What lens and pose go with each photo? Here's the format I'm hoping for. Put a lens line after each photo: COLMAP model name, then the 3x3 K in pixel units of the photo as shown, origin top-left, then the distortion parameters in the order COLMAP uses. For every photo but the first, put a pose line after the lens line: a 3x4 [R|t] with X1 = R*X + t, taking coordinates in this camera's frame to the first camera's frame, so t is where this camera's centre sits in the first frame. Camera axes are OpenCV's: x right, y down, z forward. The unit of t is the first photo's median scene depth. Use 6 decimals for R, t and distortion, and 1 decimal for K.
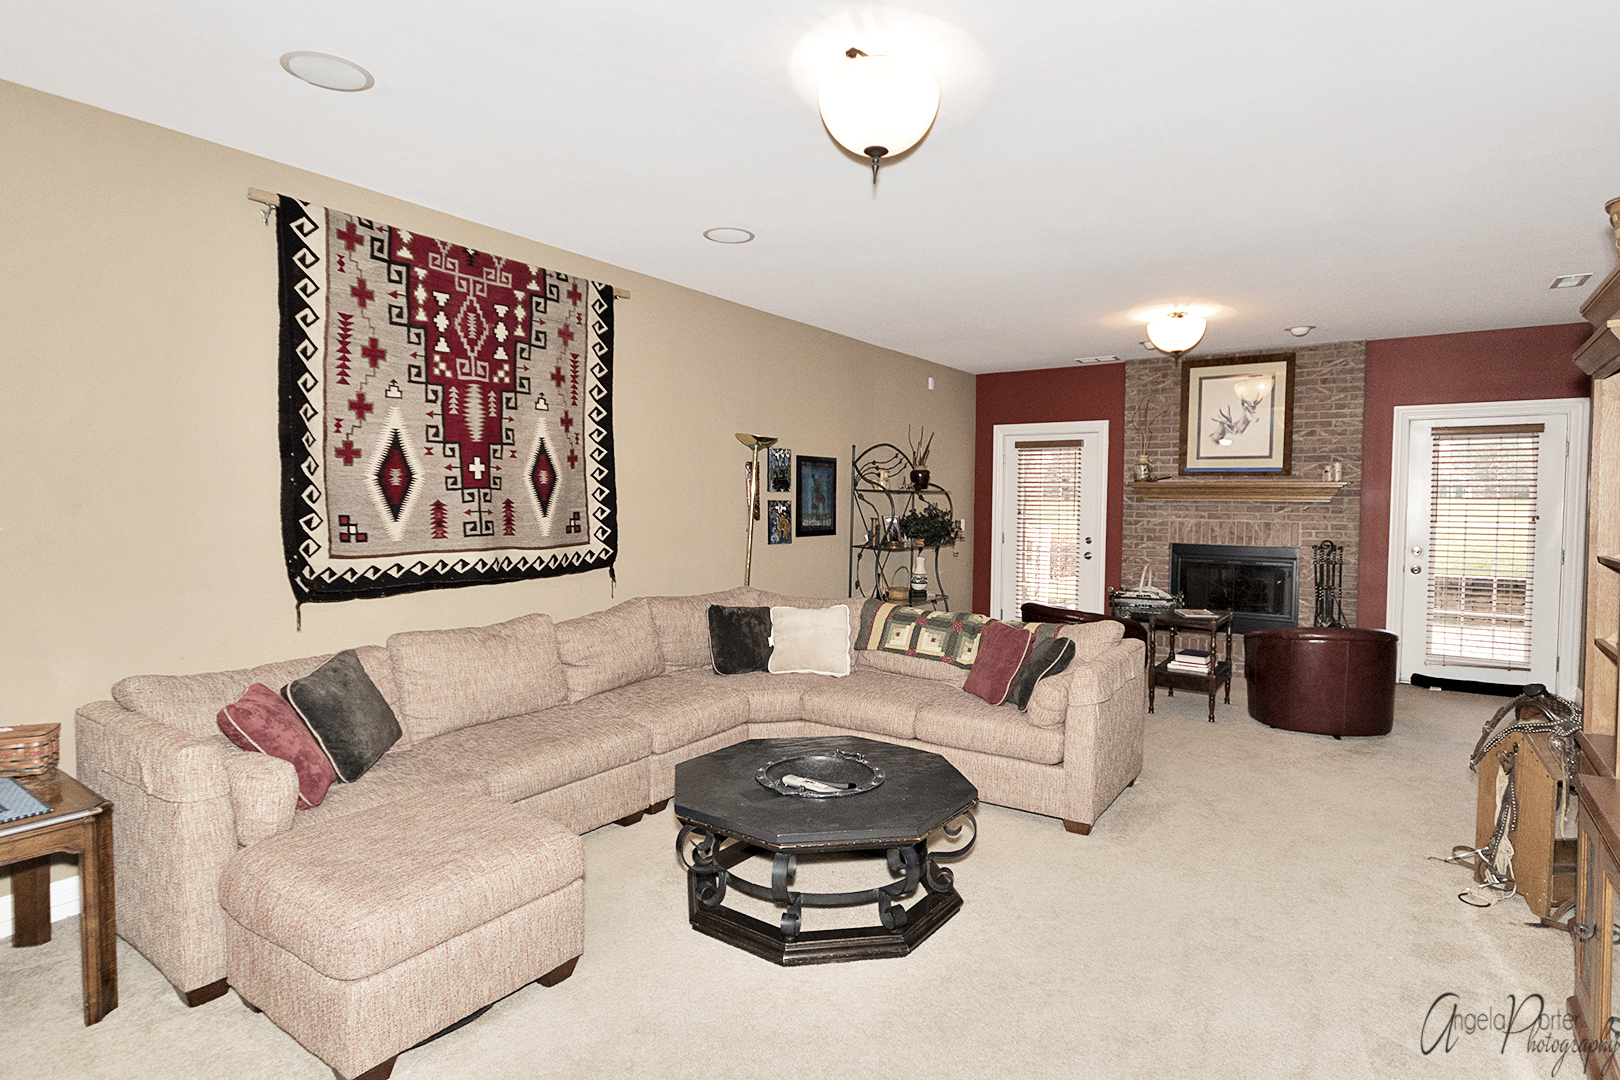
lens RADIAL K [[838.9, 0, 810.0], [0, 838.9, 540.0], [0, 0, 1]] dist [0.000417, 0.000177]
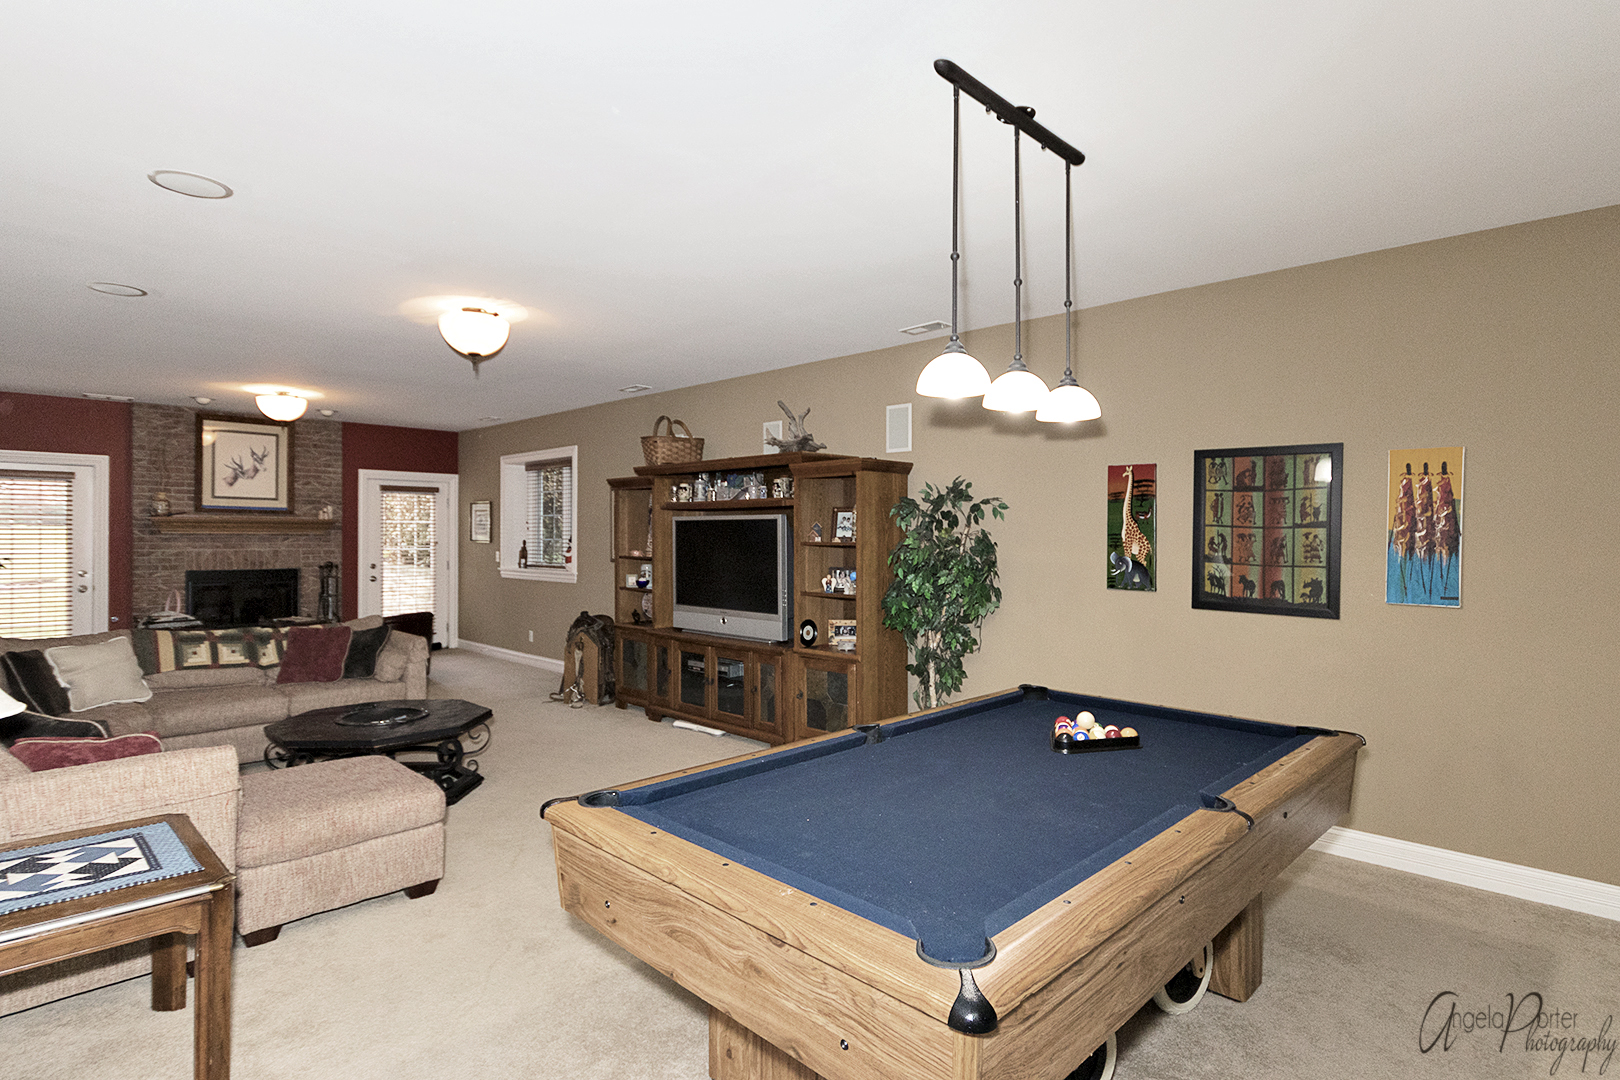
lens RADIAL K [[838.9, 0, 810.0], [0, 838.9, 540.0], [0, 0, 1]] dist [0.000417, 0.000177]
pose [[0.163949, -0.013537, 0.986376, -0.573061], [0.045041, 0.998966, 0.006223, -0.007408], [-0.985440, 0.043407, 0.164390, -0.015700]]
